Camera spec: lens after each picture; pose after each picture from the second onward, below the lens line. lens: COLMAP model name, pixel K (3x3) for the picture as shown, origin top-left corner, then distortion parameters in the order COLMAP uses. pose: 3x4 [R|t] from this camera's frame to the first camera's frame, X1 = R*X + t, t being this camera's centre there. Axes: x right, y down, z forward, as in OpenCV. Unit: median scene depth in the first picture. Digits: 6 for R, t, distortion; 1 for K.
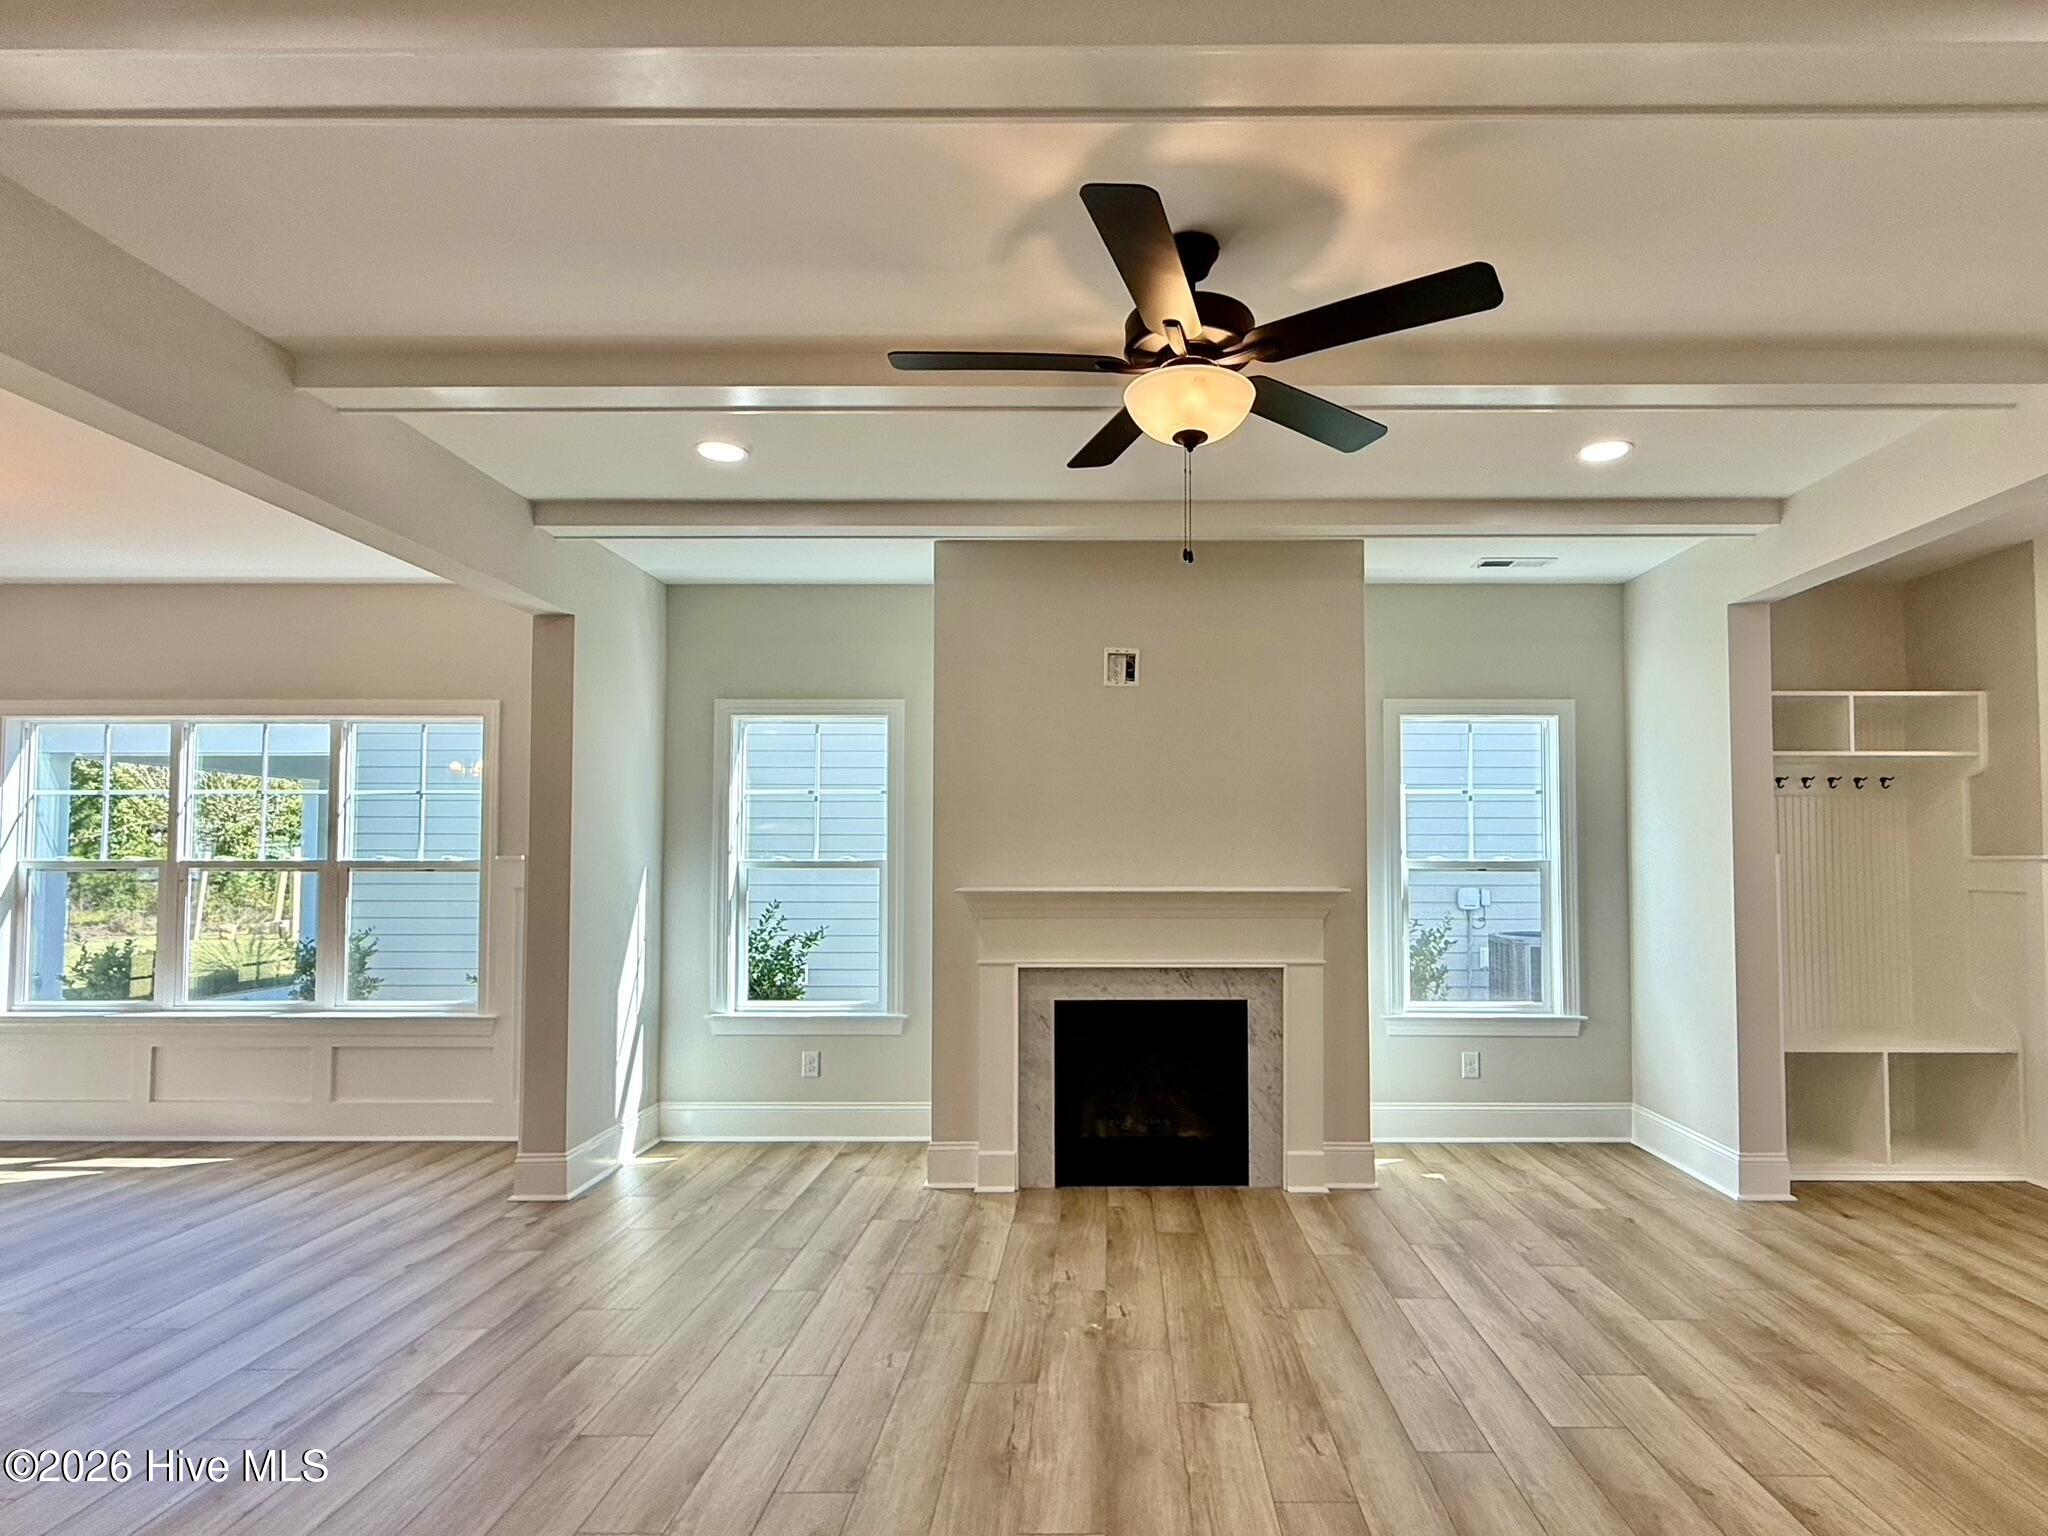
lens RADIAL K [[1043.1, 0, 1094.7], [0, 1043.1, 816.5], [0, 0, 1]] dist [0.003473, 0.000905]
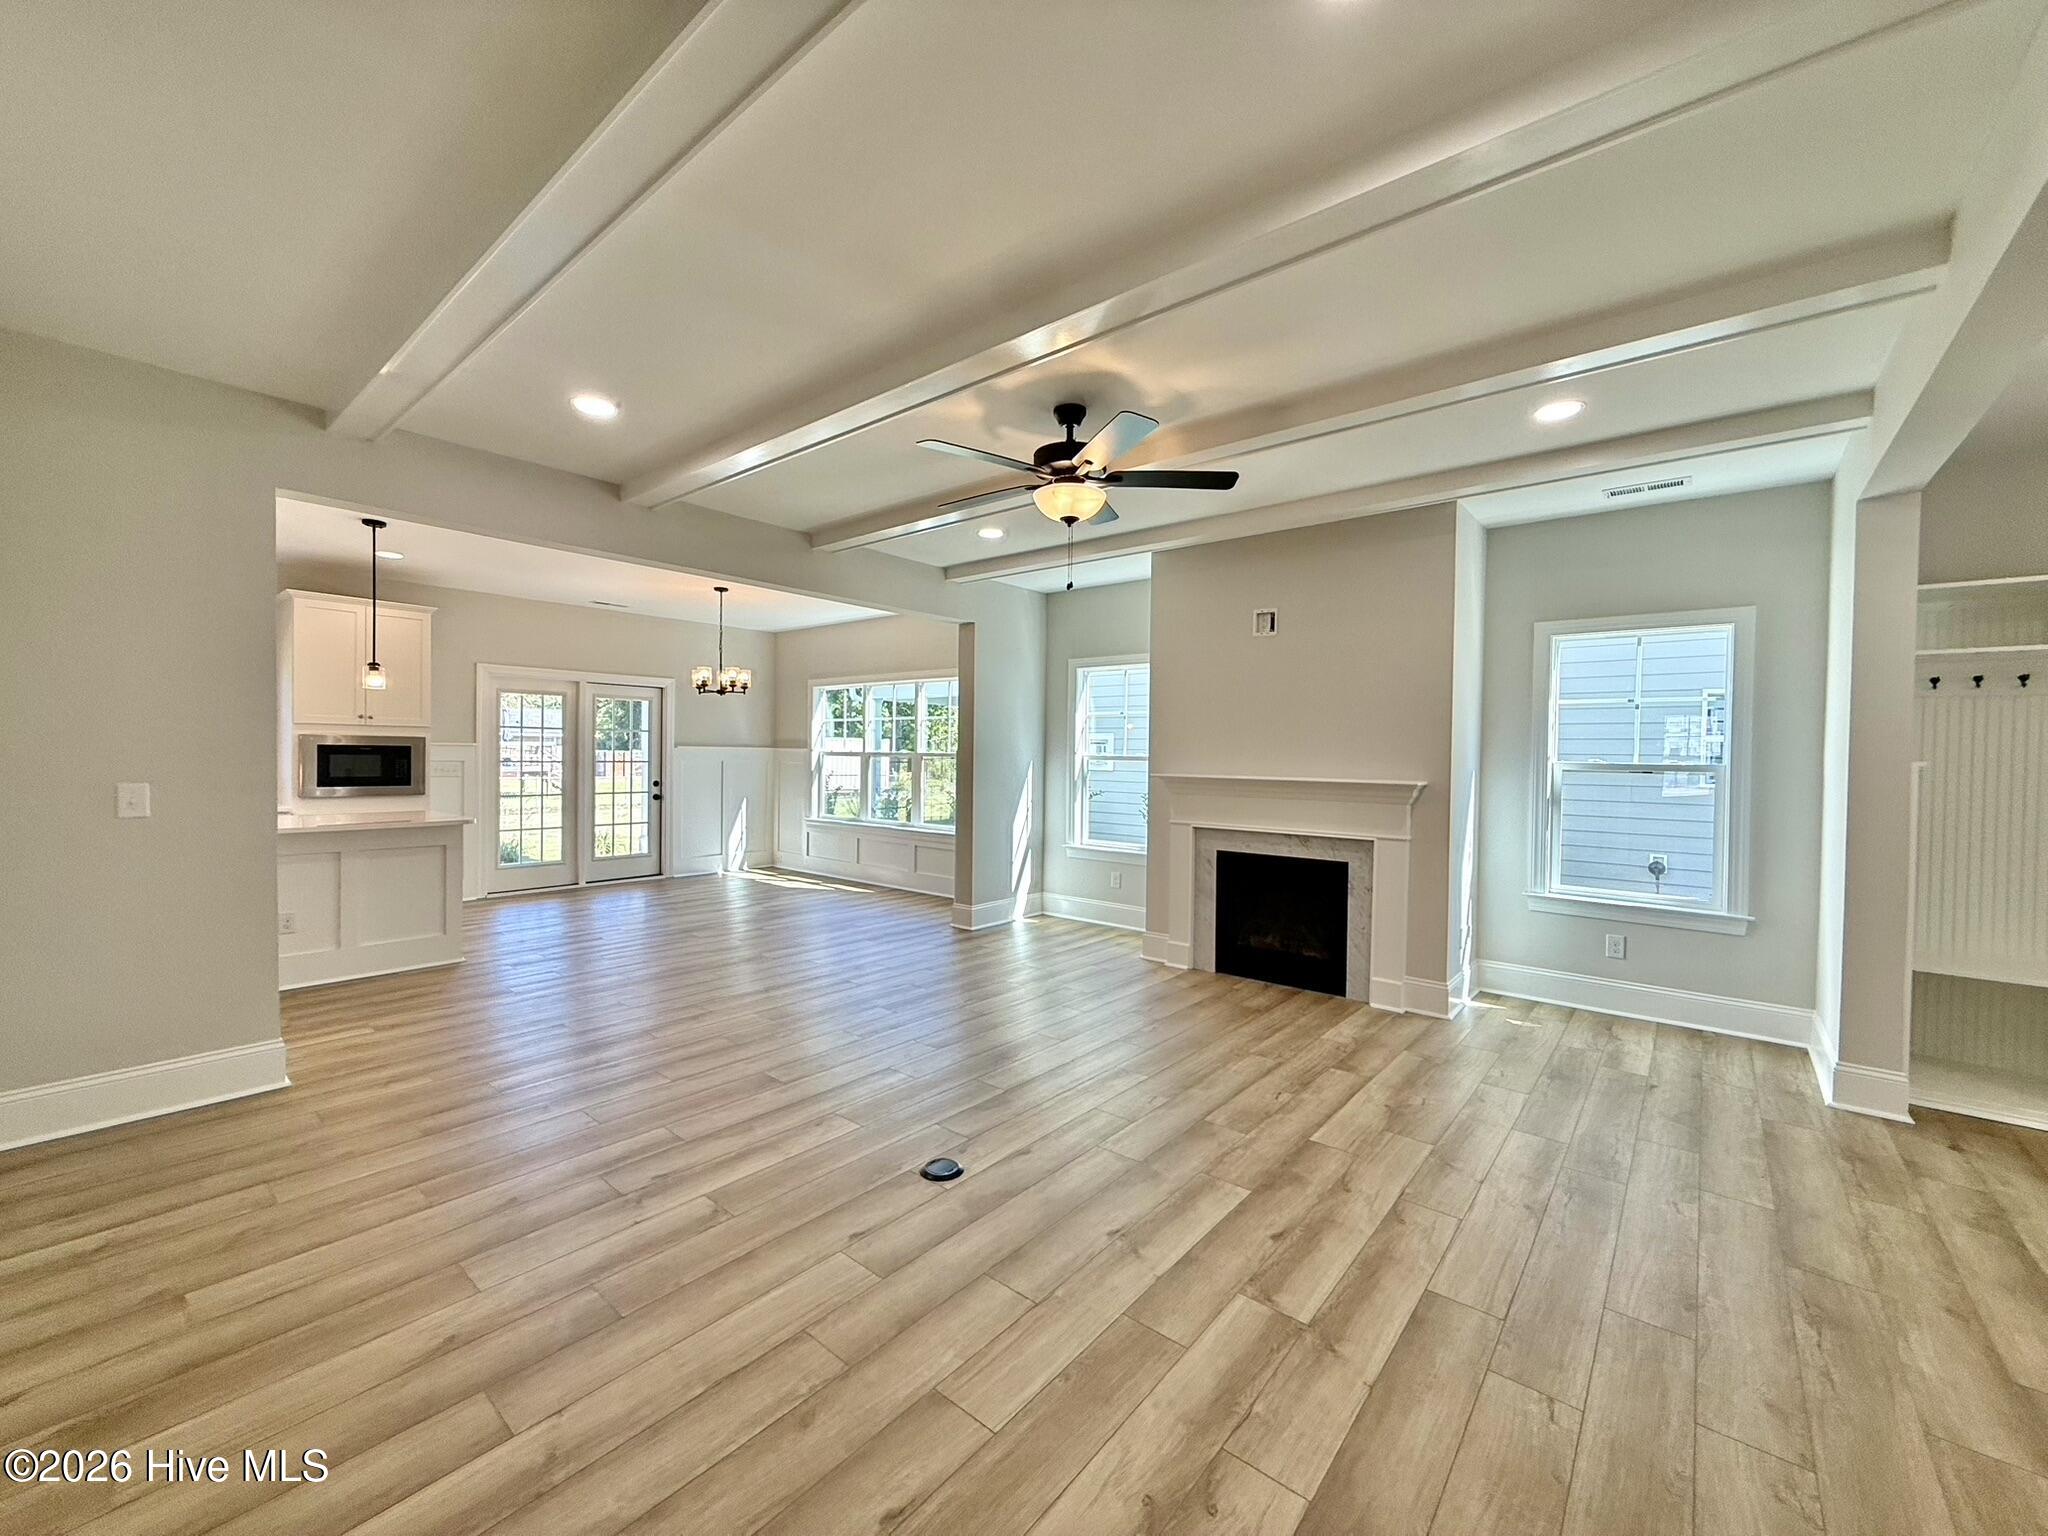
lens RADIAL K [[821.3, 0, 1030.6], [0, 821.3, 757.1], [0, 0, 1]] dist [0.003908, 0.000398]
pose [[0.771605, 0.014379, -0.635939, 0.495332], [0.010874, 0.999300, 0.035788, -0.002710], [0.636009, -0.034530, 0.770909, -0.077109]]
